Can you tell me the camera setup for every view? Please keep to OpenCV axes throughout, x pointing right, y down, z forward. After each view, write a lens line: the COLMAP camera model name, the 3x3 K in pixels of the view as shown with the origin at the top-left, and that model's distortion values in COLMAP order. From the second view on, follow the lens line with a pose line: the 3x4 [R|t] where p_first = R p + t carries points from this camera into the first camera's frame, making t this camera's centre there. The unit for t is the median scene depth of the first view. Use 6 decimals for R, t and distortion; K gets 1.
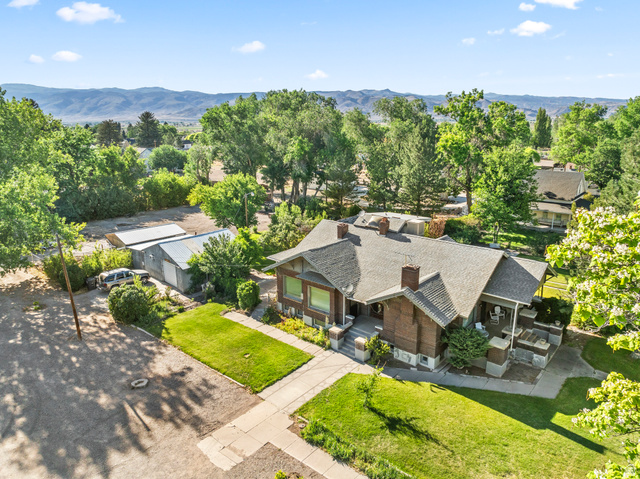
lens RADIAL K [[450.4, 0, 323.9], [0, 450.4, 234.8], [0, 0, 1]] dist [-0.039087, 0.008938]
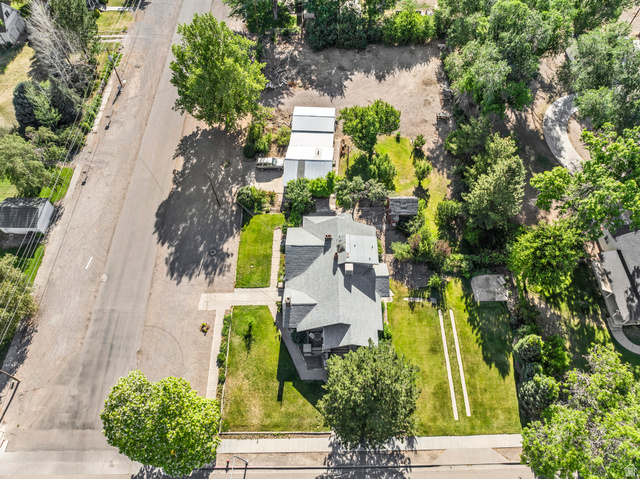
lens RADIAL K [[450.4, 0, 317.8], [0, 450.4, 240.2], [0, 0, 1]] dist [-0.039087, 0.008938]
pose [[0.648863, 0.641880, -0.408614, 0.751751], [-0.186135, 0.654594, 0.732707, -1.300425], [0.737787, -0.399369, 0.544219, 0.051732]]
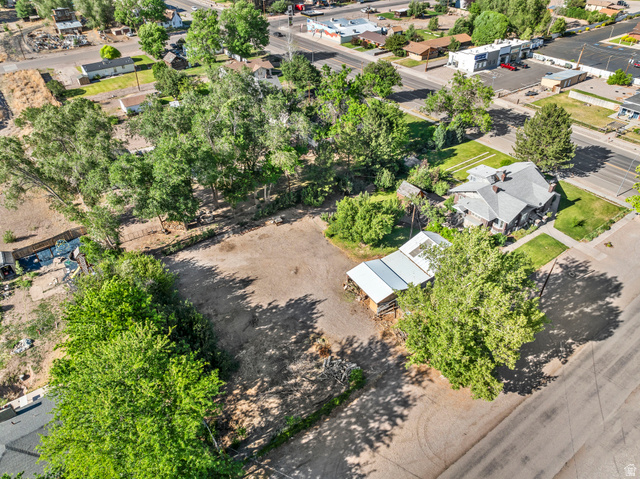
lens RADIAL K [[450.4, 0, 323.1], [0, 450.4, 237.6], [0, 0, 1]] dist [-0.039087, 0.008938]
pose [[0.243592, -0.584859, 0.773694, -2.031890], [0.242252, 0.809129, 0.535374, -1.216104], [-0.939136, 0.057016, 0.338780, 1.121168]]
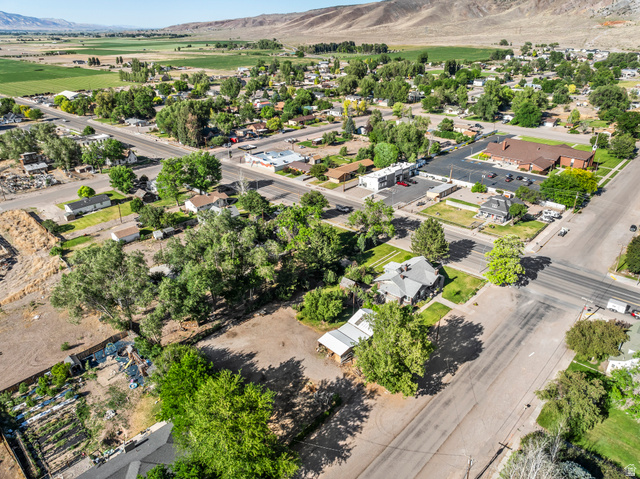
lens RADIAL K [[450.4, 0, 323.4], [0, 450.4, 238.4], [0, 0, 1]] dist [-0.039087, 0.008938]
pose [[0.052242, -0.427123, 0.902683, -3.017933], [0.249618, 0.880809, 0.402327, -1.833094], [-0.966934, 0.204308, 0.152633, 1.053716]]
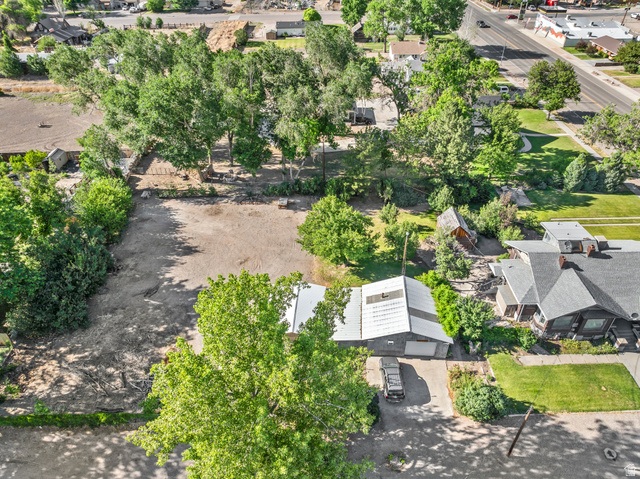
lens RADIAL K [[450.4, 0, 321.6], [0, 450.4, 237.9], [0, 0, 1]] dist [-0.039087, 0.008938]
pose [[0.754297, -0.395721, 0.523871, -1.192494], [0.163818, 0.886140, 0.433497, -0.783883], [-0.635767, -0.241166, 0.733239, 0.547680]]
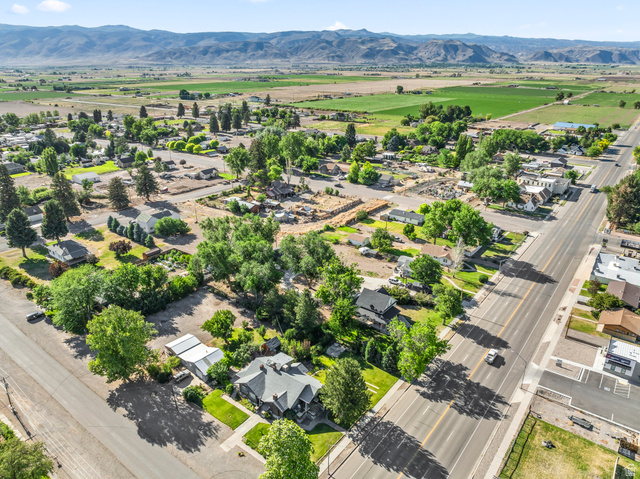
lens RADIAL K [[450.4, 0, 321.4], [0, 450.4, 236.7], [0, 0, 1]] dist [-0.039087, 0.008938]
pose [[0.998920, -0.014107, 0.044259, 0.329434], [0.008444, 0.992042, 0.125624, -1.275195], [-0.045679, -0.125115, 0.991090, -1.890646]]
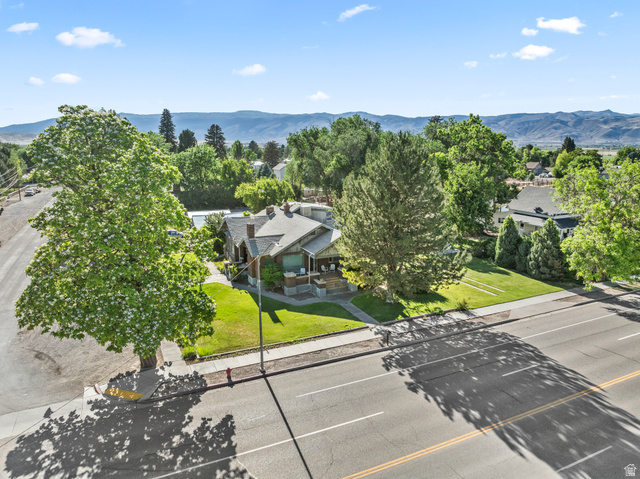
lens RADIAL K [[450.4, 0, 322.3], [0, 450.4, 239.0], [0, 0, 1]] dist [-0.039087, 0.008938]
pose [[0.911178, 0.088603, -0.402373, 0.879678], [-0.104531, 0.994363, -0.017752, 0.101524], [0.398532, 0.058235, 0.915304, -0.342635]]
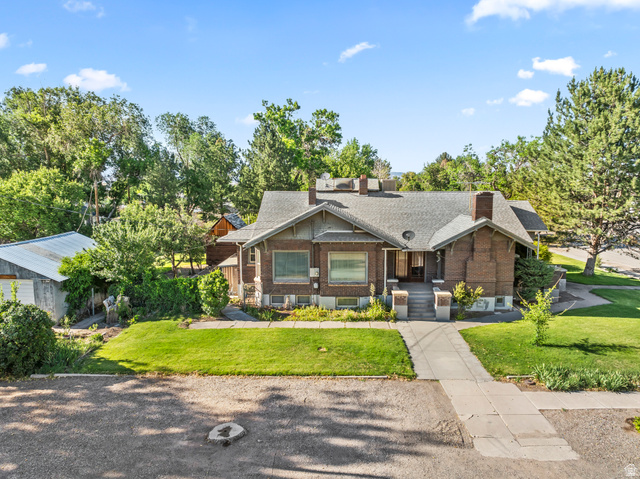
lens RADIAL K [[450.4, 0, 305.9], [0, 450.4, 236.9], [0, 0, 1]] dist [-0.039087, 0.008938]
pose [[0.773416, -0.058842, 0.631161, -0.497361], [0.149204, 0.984607, -0.091039, 0.139876], [-0.616089, 0.164583, 0.770290, 0.422255]]
